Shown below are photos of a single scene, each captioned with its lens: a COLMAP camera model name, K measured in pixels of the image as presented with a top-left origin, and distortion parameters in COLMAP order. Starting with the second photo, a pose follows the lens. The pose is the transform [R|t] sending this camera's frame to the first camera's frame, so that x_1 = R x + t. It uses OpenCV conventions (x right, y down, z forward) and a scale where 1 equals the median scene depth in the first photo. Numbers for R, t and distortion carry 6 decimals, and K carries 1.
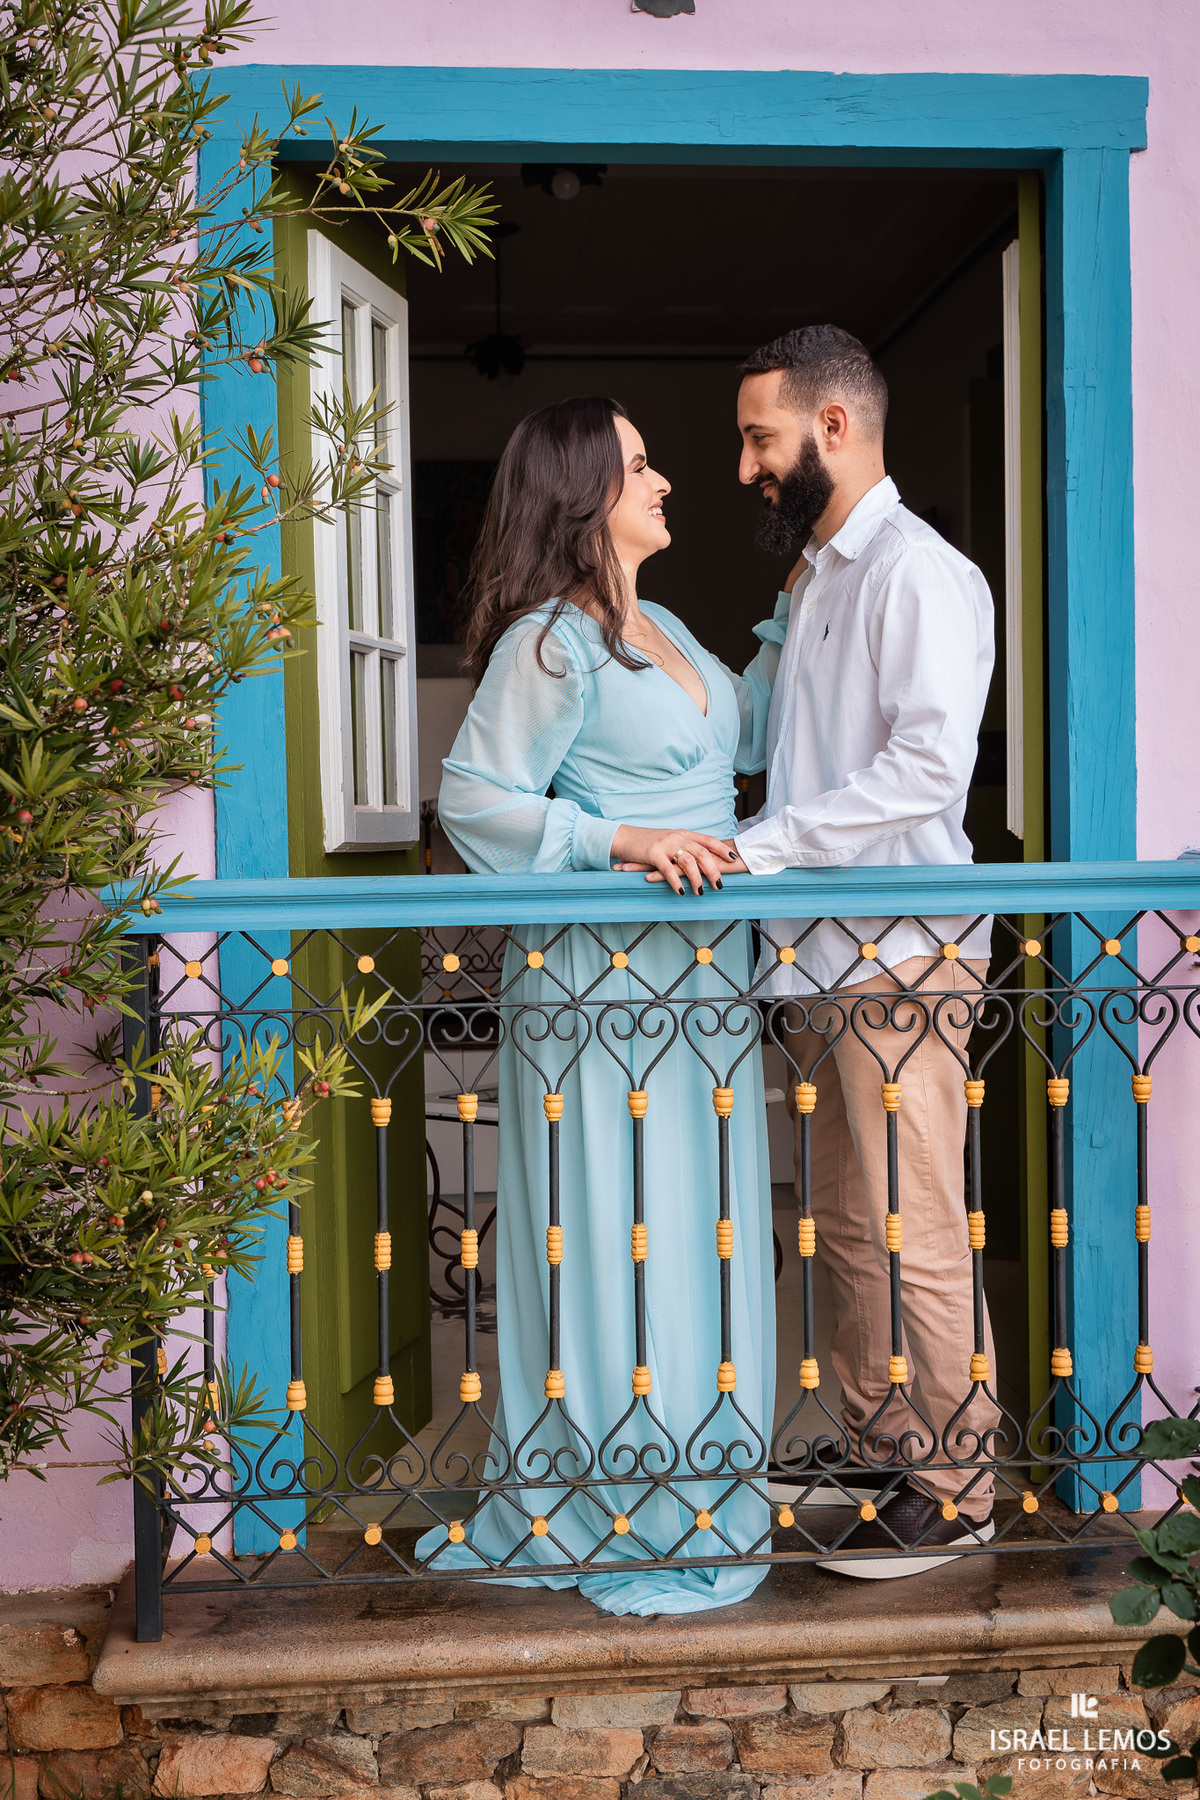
lens RADIAL K [[2329.6, 0, 600.0], [0, 2329.6, 900.0], [0, 0, 1]] dist [0.018157, -0.096967]
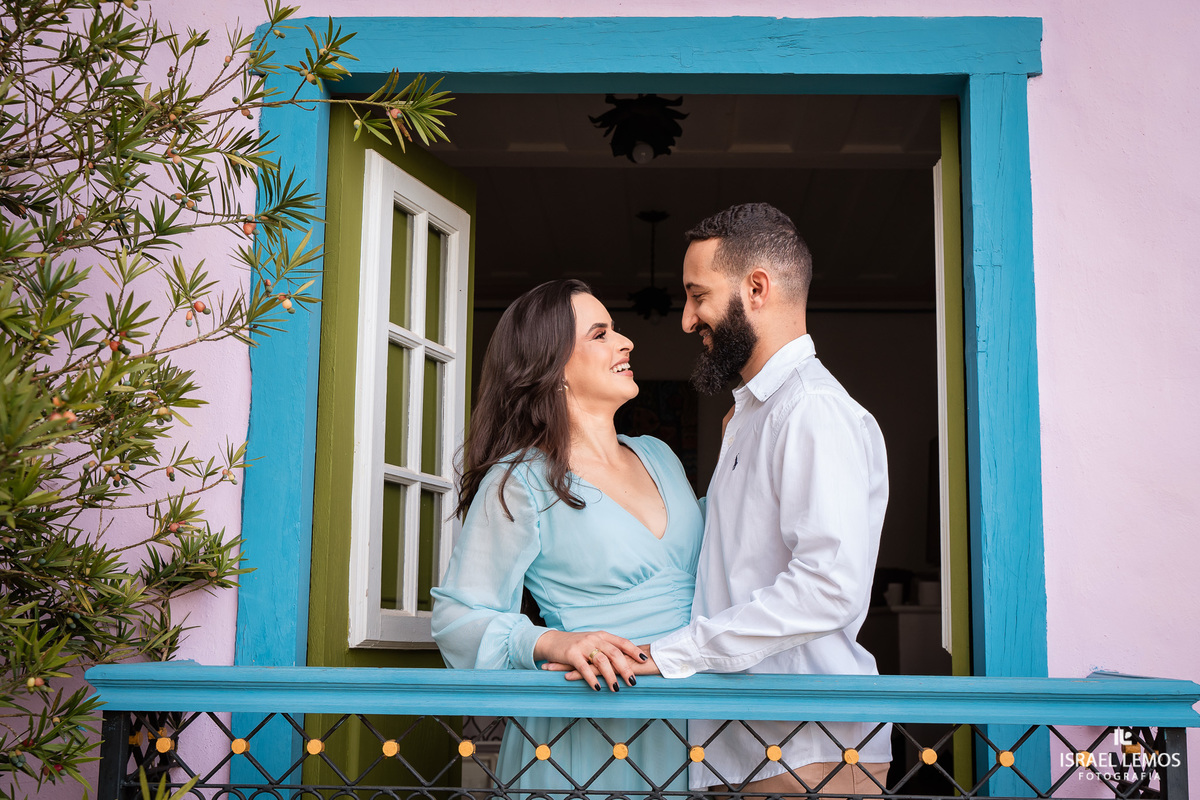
lens RADIAL K [[1553.1, 0, 601.0], [0, 1553.1, 372.9], [0, 0, 1]] dist [0.018157, -0.096967]
pose [[0.991010, 0.008897, -0.133492, 0.121609], [-0.036322, 0.978203, -0.204448, -0.000233], [0.128763, 0.207459, 0.969732, 0.234469]]
